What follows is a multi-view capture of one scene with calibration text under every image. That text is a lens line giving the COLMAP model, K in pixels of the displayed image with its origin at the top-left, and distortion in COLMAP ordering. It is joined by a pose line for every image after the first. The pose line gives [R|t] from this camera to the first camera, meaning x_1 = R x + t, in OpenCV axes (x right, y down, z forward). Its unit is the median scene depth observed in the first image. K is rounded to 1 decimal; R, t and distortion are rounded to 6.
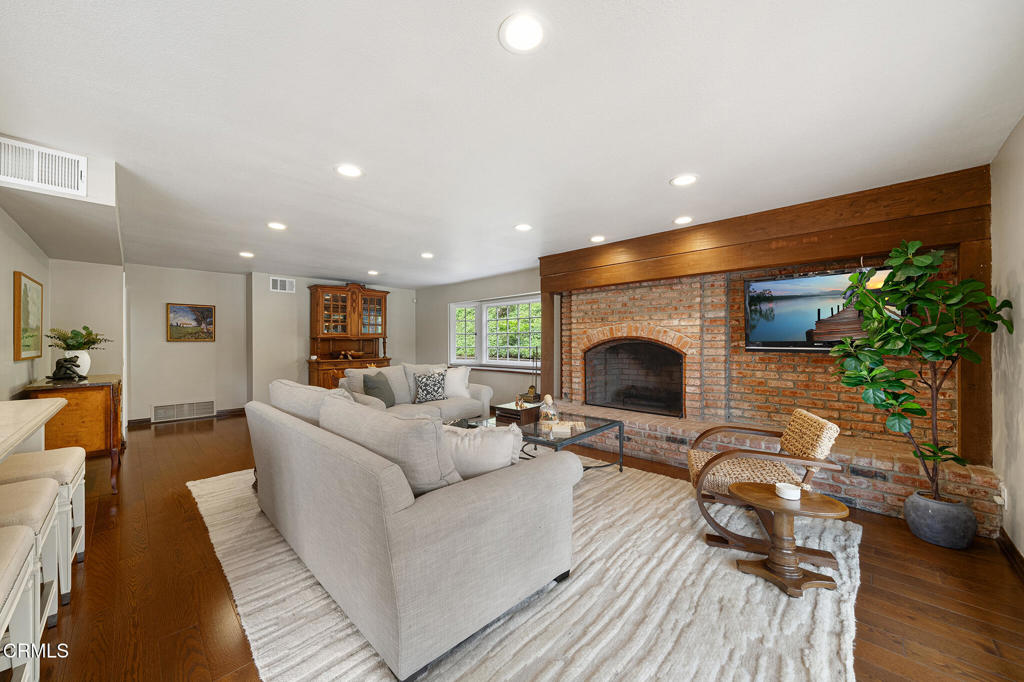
lens RADIAL K [[367.4, 0, 502.8], [0, 367.4, 341.2], [0, 0, 1]] dist [-0.008958, -0.000035]
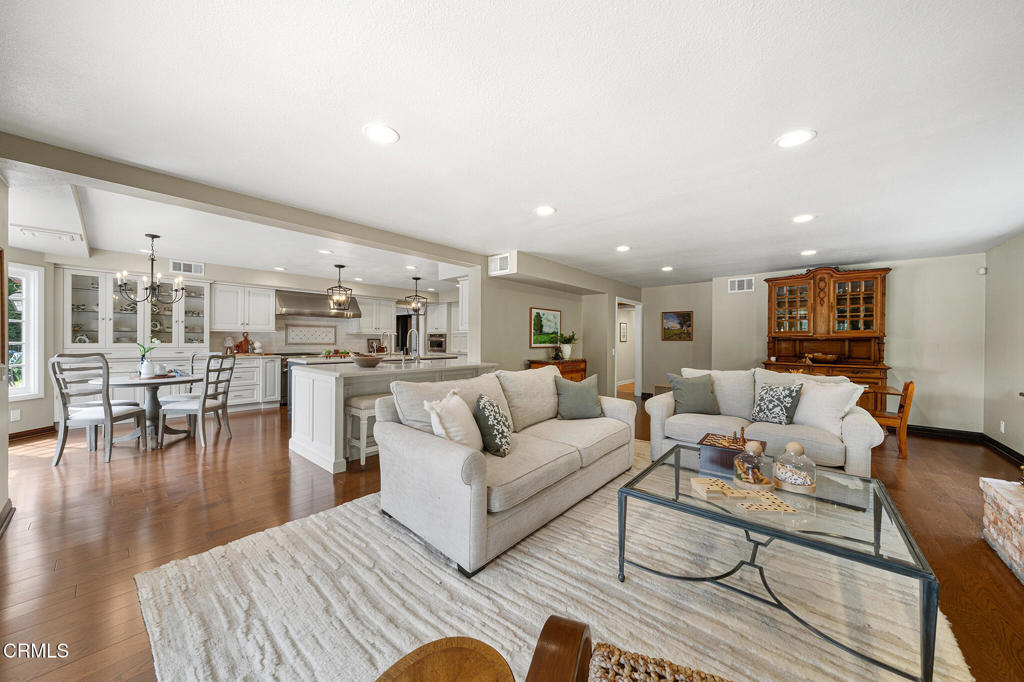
lens RADIAL K [[355.9, 0, 510.1], [0, 355.9, 341.4], [0, 0, 1]] dist [-0.001941, -0.000205]
pose [[0.061573, 0.006191, -0.998083, 0.524178], [-0.006661, 0.999961, 0.005792, 0.000920], [0.998080, 0.006291, 0.061612, 0.485513]]
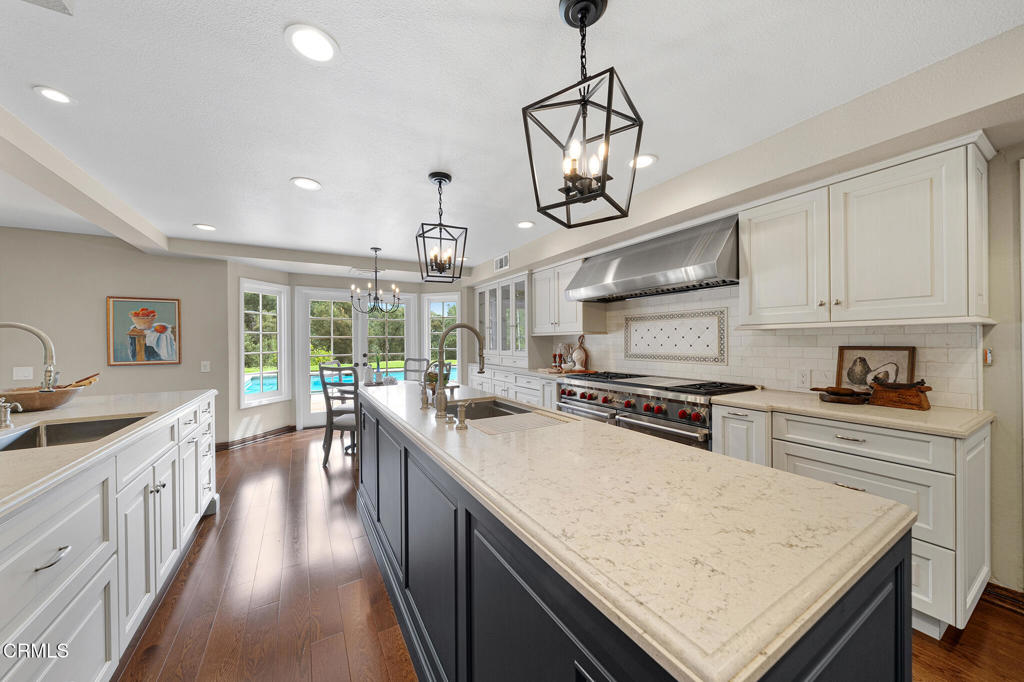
lens RADIAL K [[355.9, 0, 505.0], [0, 355.9, 341.9], [0, 0, 1]] dist [-0.001941, -0.000205]
pose [[-0.963080, 0.006917, 0.269127, -1.148186], [0.007275, 0.999973, 0.000331, -0.006455], [-0.269118, 0.002277, -0.963105, 0.455040]]
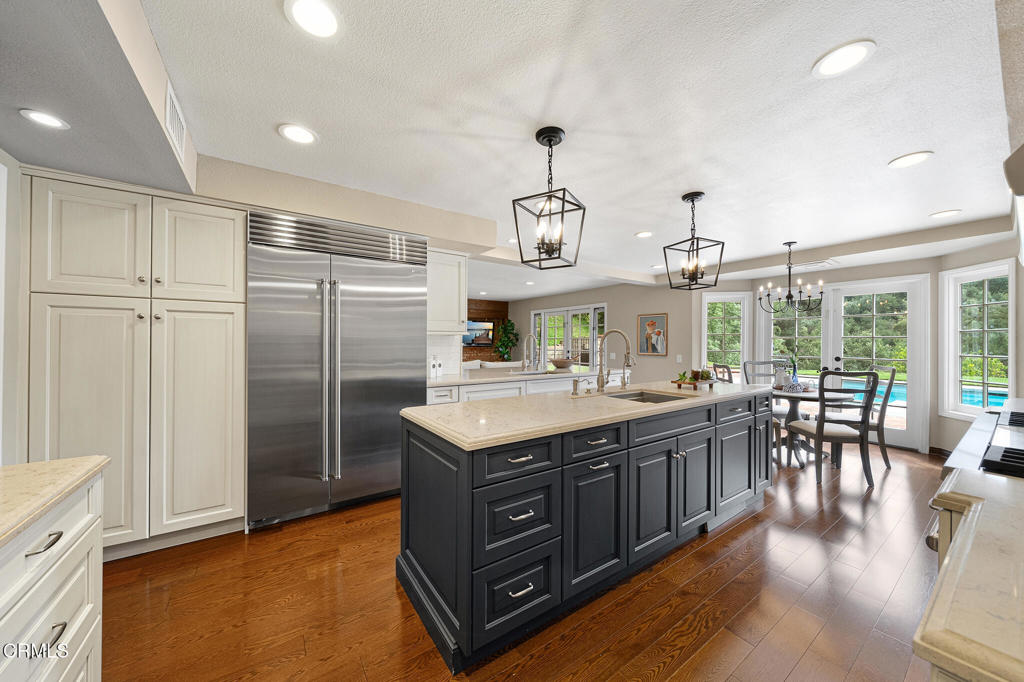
lens RADIAL K [[355.9, 0, 510.2], [0, 355.9, 340.3], [0, 0, 1]] dist [-0.001941, -0.000205]
pose [[0.198054, 0.001213, 0.980190, -1.594215], [-0.010462, 0.999945, 0.000877, -0.011841], [-0.980135, -0.010429, 0.198056, 0.110506]]
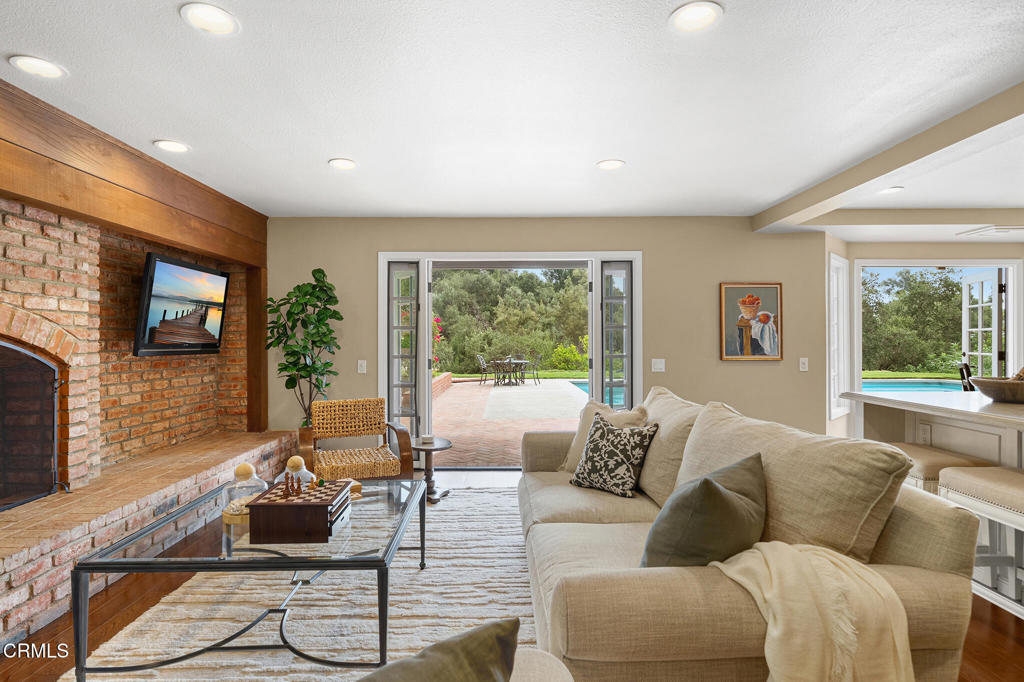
lens RADIAL K [[534.9, 0, 504.0], [0, 534.9, 344.1], [0, 0, 1]] dist [0.006490, 0.001162]
pose [[-0.708030, -0.000112, 0.706182, -0.463938], [0.003970, 0.999984, 0.004139, 0.003063], [-0.706171, 0.005734, -0.708018, 1.062635]]
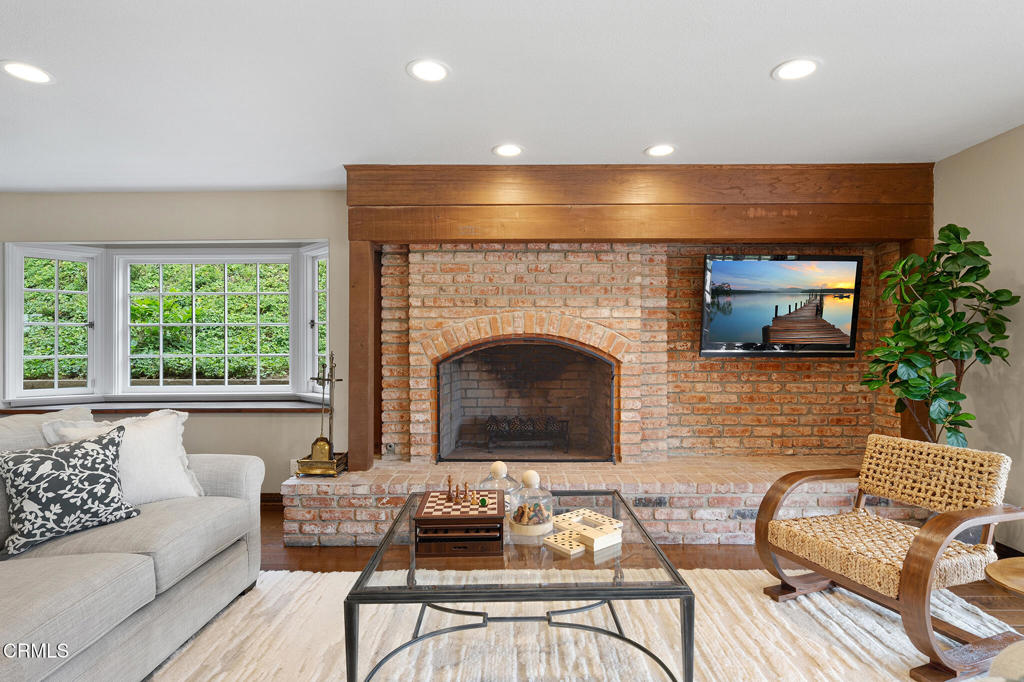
lens RADIAL K [[514.9, 0, 515.2], [0, 514.9, 338.1], [0, 0, 1]] dist [-0.004873, 0.000577]
pose [[0.712387, 0.006514, 0.701757, -0.259420], [-0.000685, 0.999963, -0.008586, 0.000722], [-0.701787, 0.005636, 0.712365, 0.465618]]
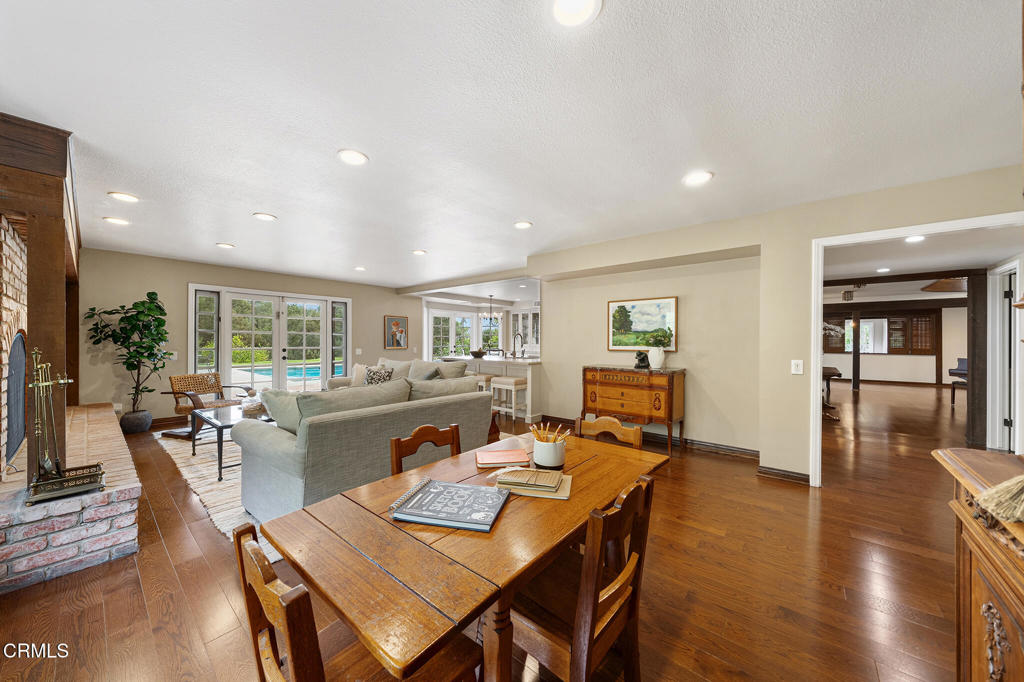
lens RADIAL K [[355.9, 0, 506.2], [0, 355.9, 340.2], [0, 0, 1]] dist [-0.001941, -0.000205]
pose [[-0.997099, -0.002993, -0.076053, -0.448924], [-0.002764, 0.999991, -0.003119, 0.004456], [0.076062, -0.002900, -0.997099, 1.761038]]
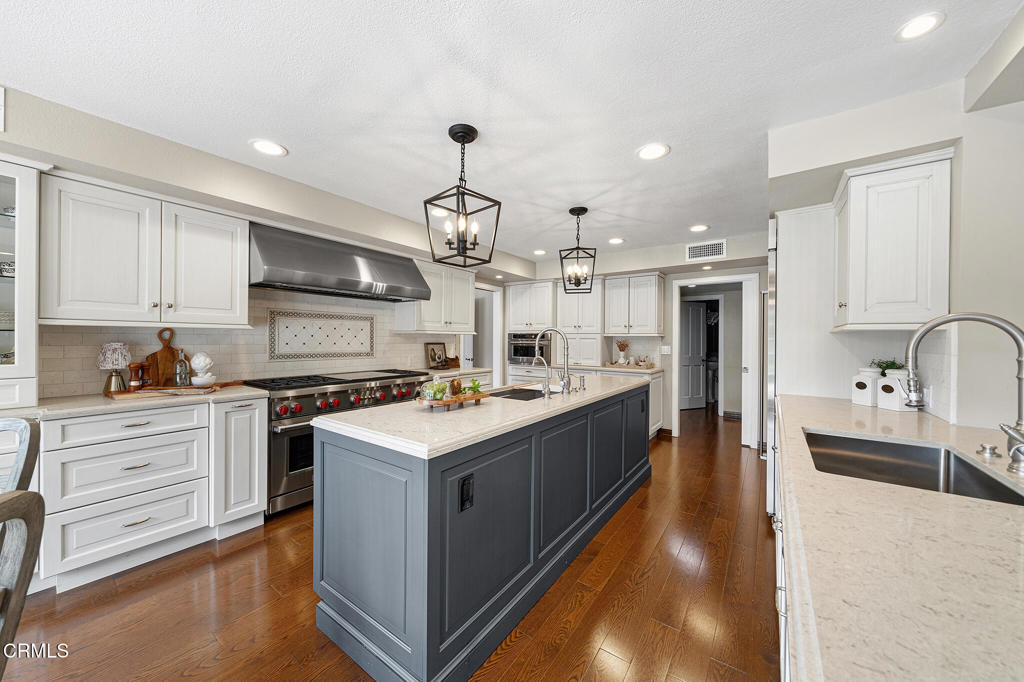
lens RADIAL K [[355.9, 0, 505.8], [0, 355.9, 341.2], [0, 0, 1]] dist [-0.001941, -0.000205]
pose [[0.155721, -0.000715, -0.987801, -0.420731], [0.002198, 0.999998, -0.000377, -0.000769], [0.987799, -0.002113, 0.155722, -0.104506]]
